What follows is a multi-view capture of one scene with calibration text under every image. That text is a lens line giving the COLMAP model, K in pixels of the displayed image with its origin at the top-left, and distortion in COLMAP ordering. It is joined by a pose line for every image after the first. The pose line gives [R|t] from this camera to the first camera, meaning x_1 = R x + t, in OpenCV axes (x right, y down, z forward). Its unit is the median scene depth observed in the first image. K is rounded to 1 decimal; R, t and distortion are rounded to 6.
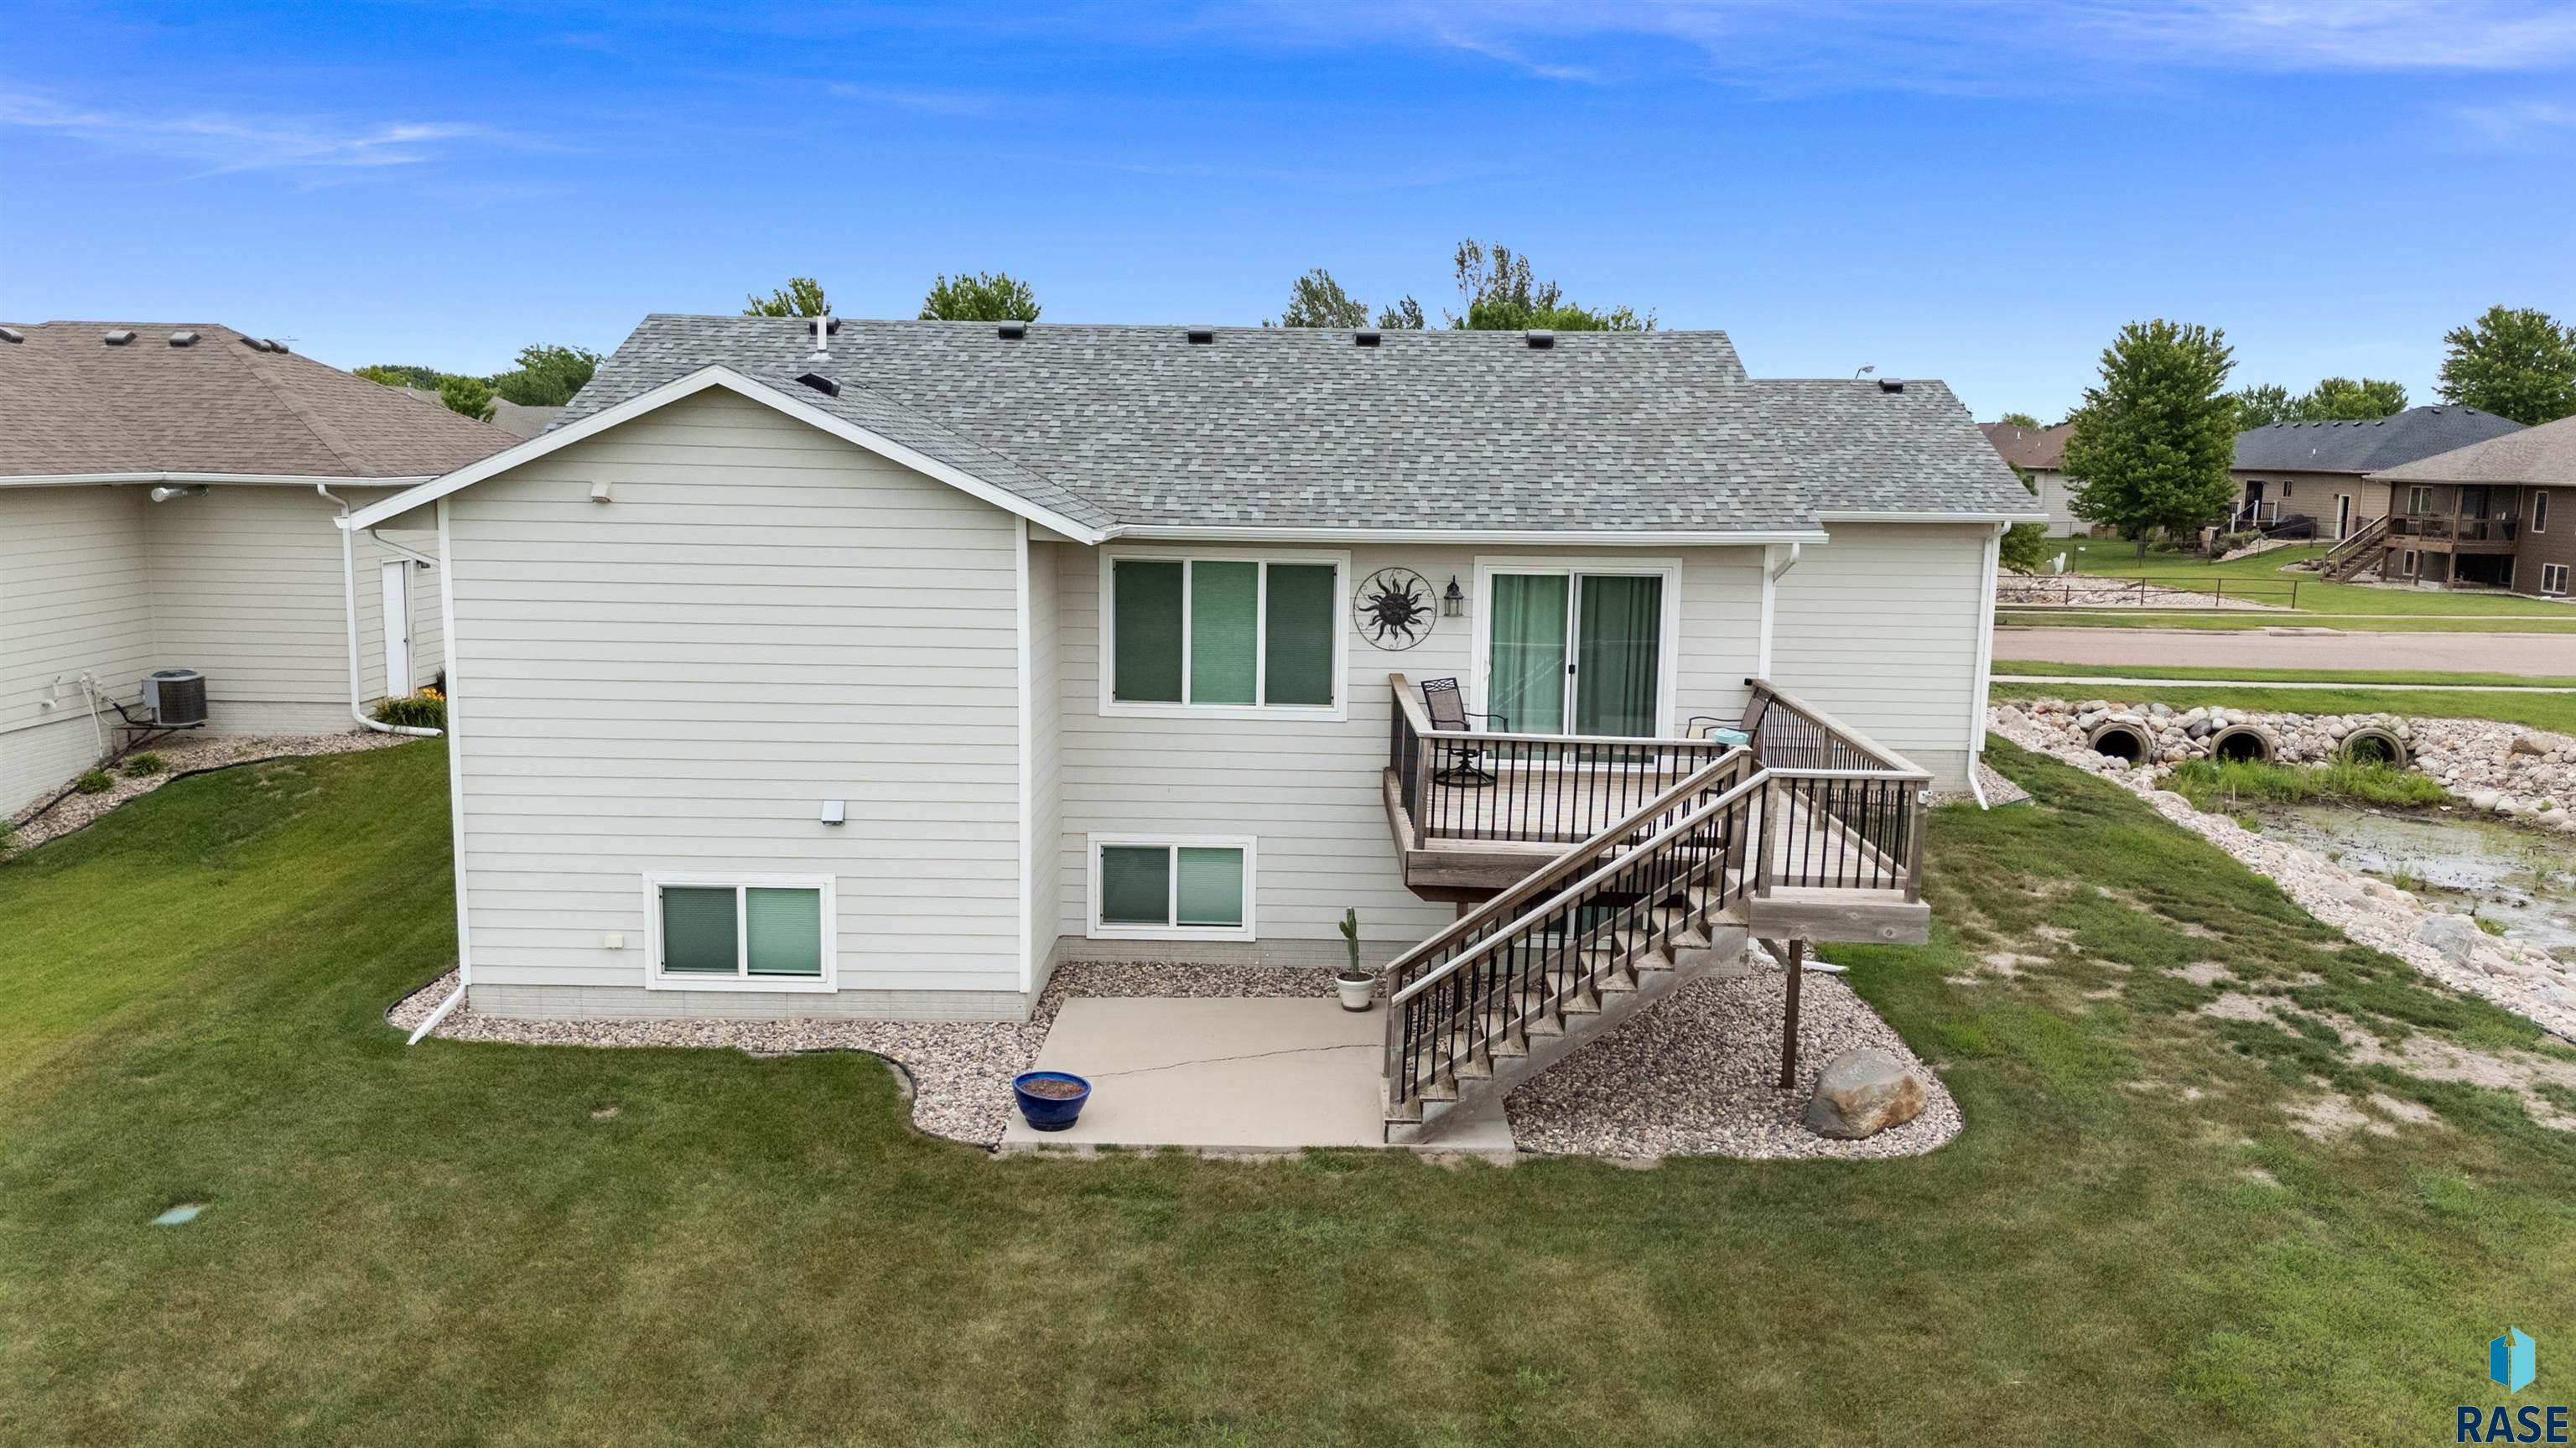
lens RADIAL K [[1930.4, 0, 1244.0], [0, 1930.4, 759.5], [0, 0, 1]] dist [0.082496, -0.089108]
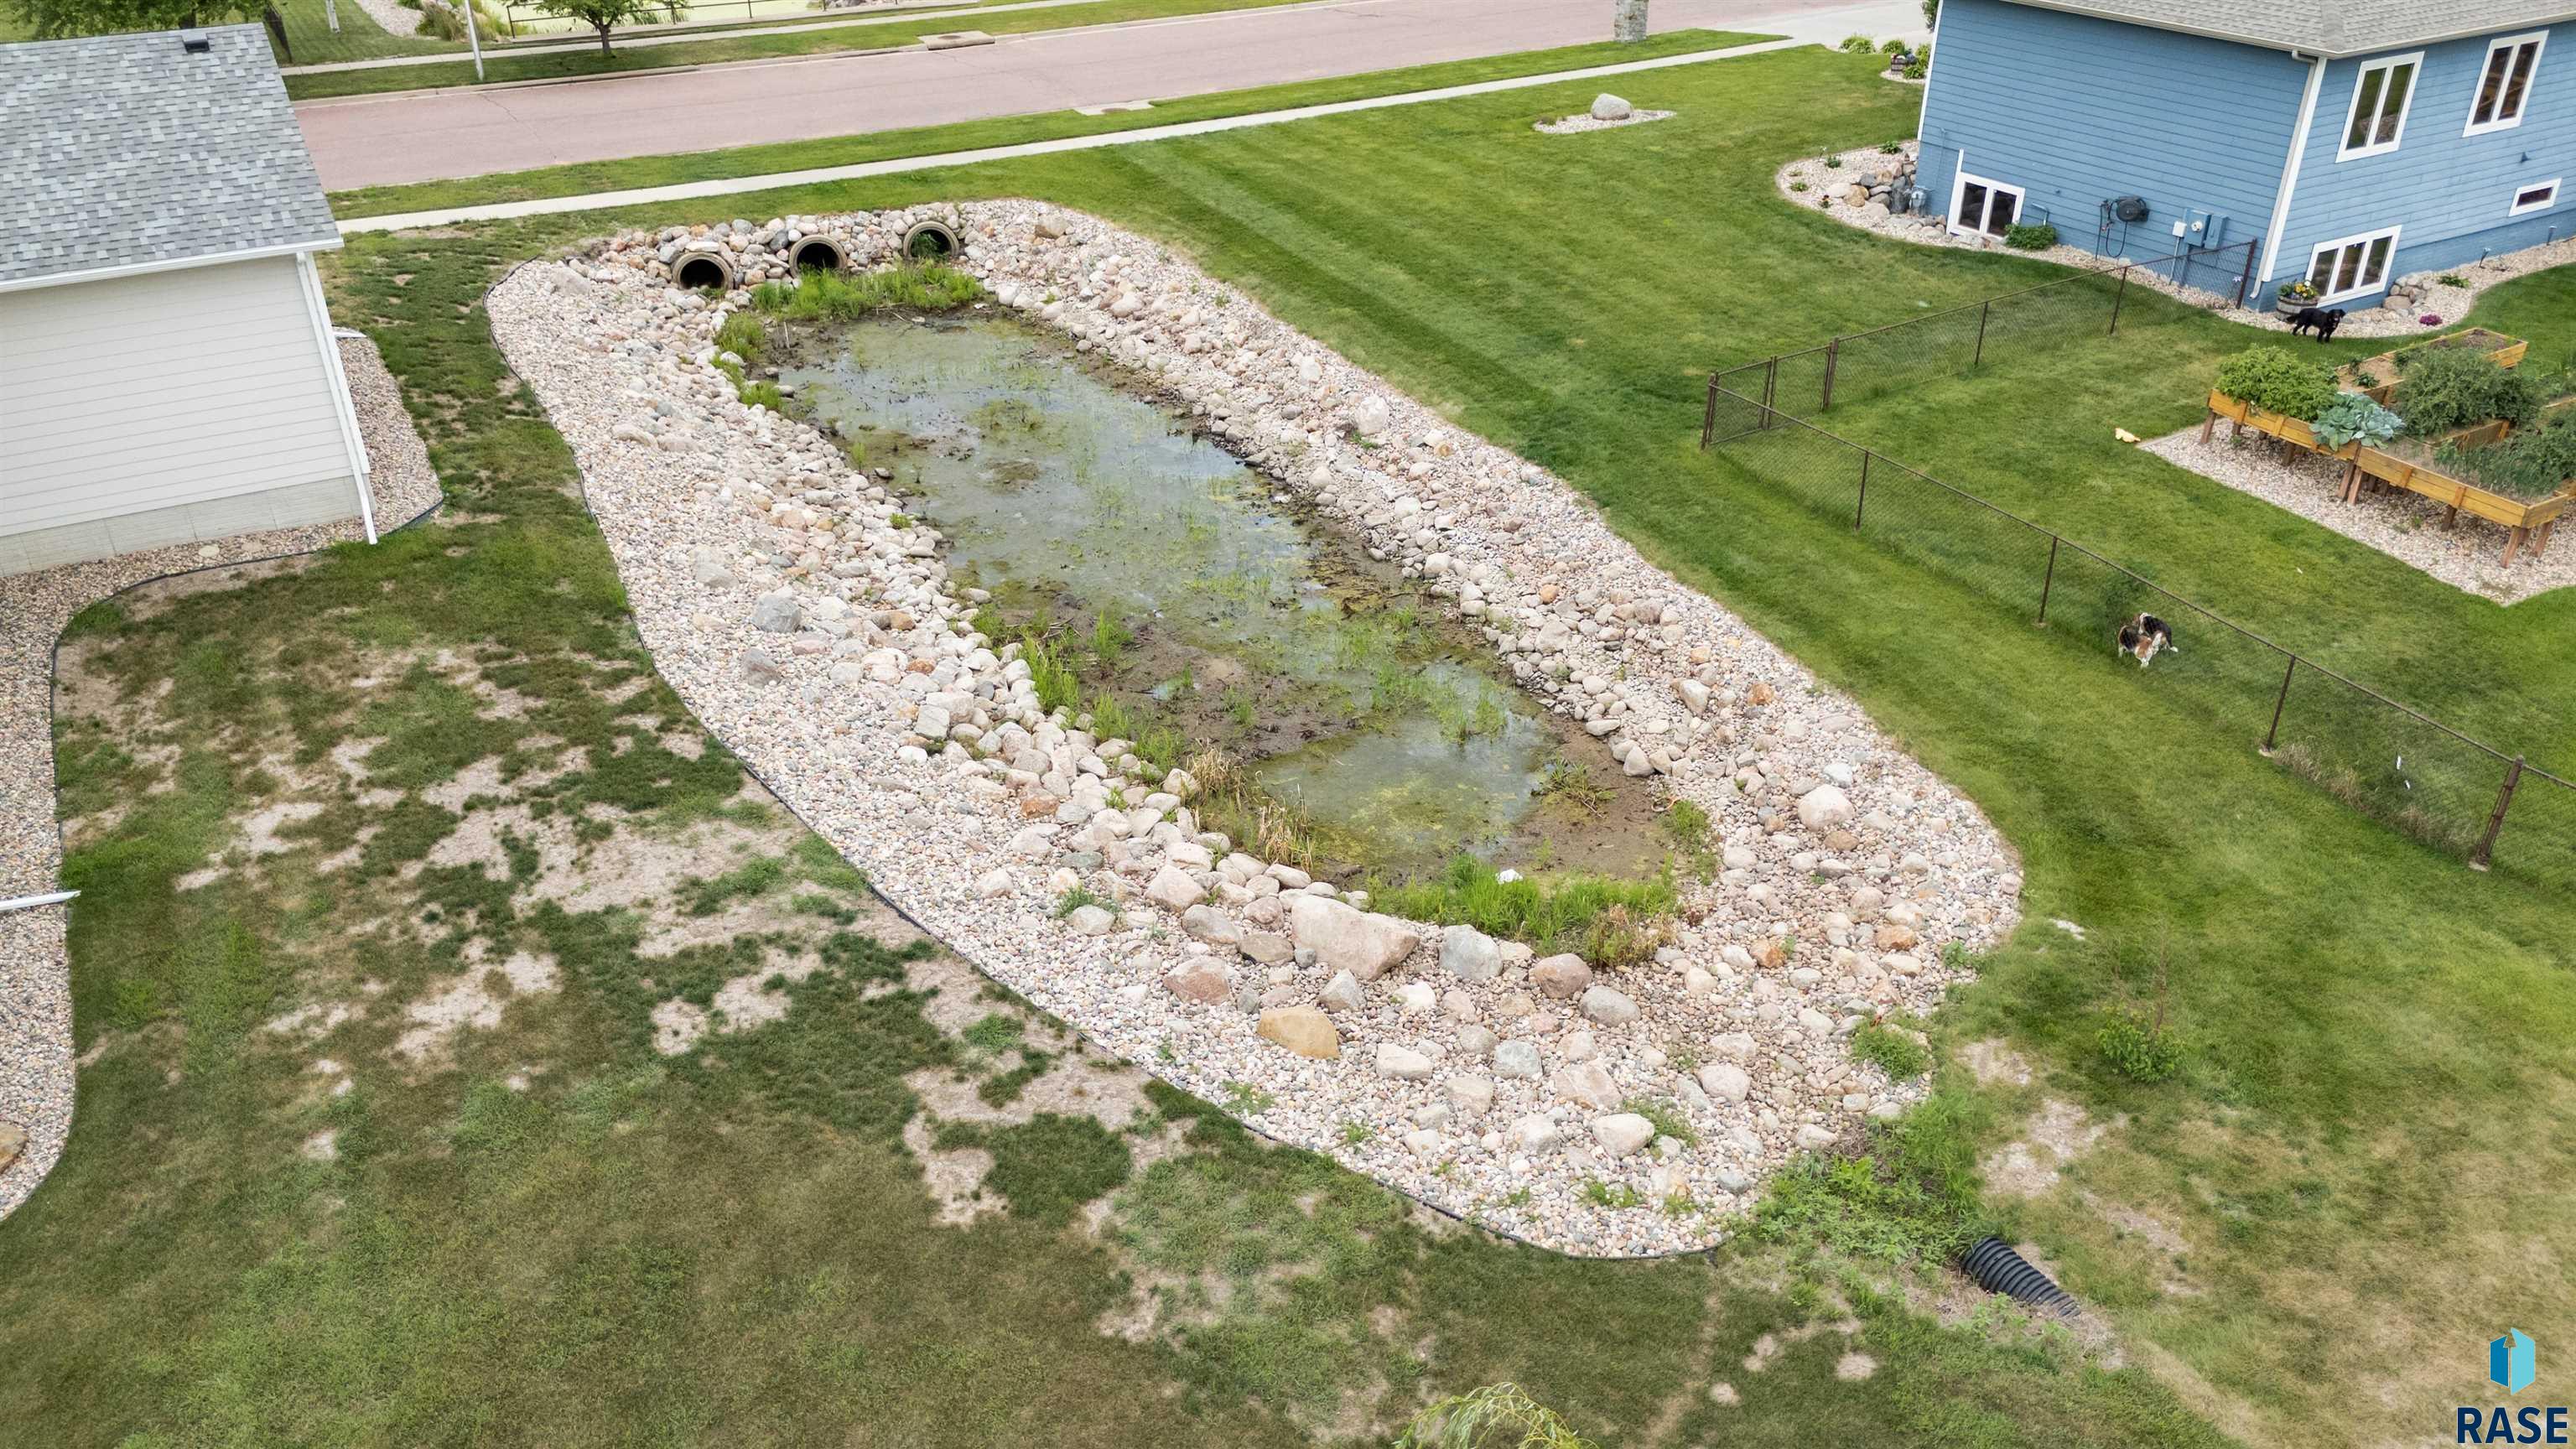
lens RADIAL K [[1921.3, 0, 1293.8], [0, 1921.3, 740.5], [0, 0, 1]] dist [0.077163, -0.073289]
pose [[0.857149, -0.273793, 0.436271, 0.434720], [0.103174, 0.921118, 0.375363, -0.278362], [-0.504629, -0.276730, 0.817784, -0.103381]]
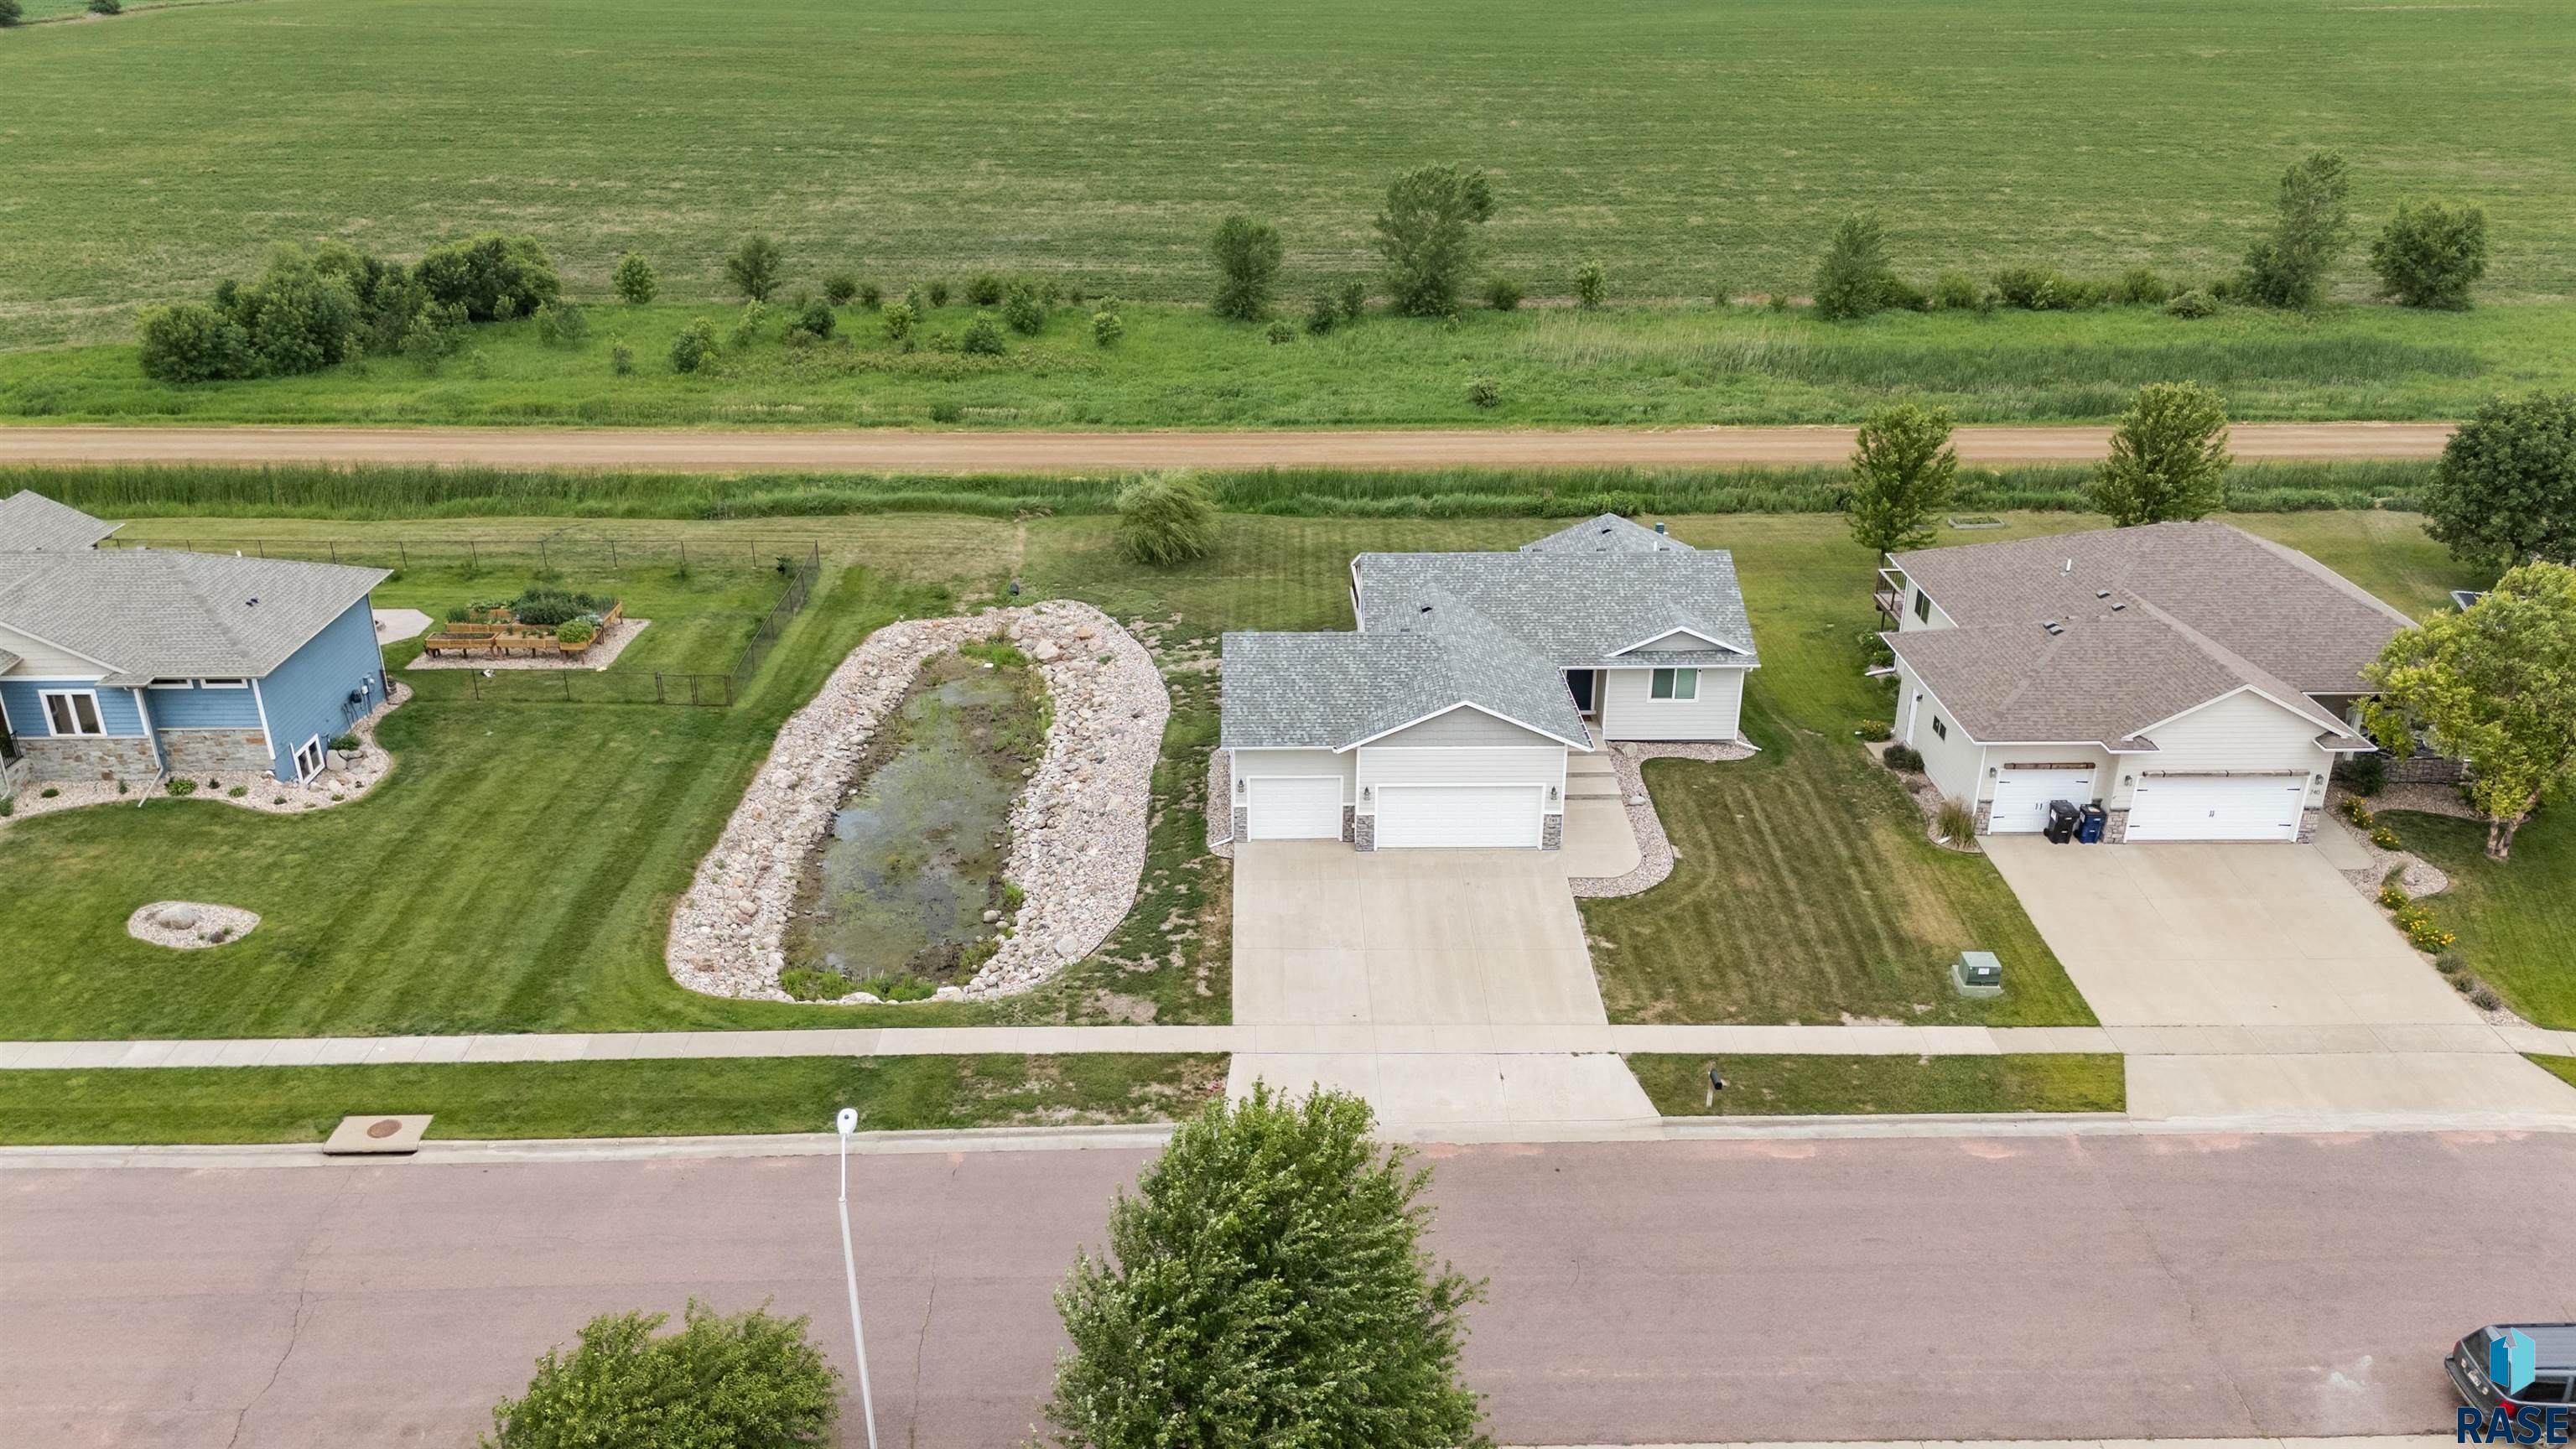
lens RADIAL K [[1931.1, 0, 1300.1], [0, 1931.1, 717.4], [0, 0, 1]] dist [0.103992, -0.139718]
pose [[-0.997651, 0.004868, -0.068330, 0.644791], [-0.032760, 0.842115, 0.538302, -1.891678], [0.060162, 0.539276, -0.839977, 4.283772]]
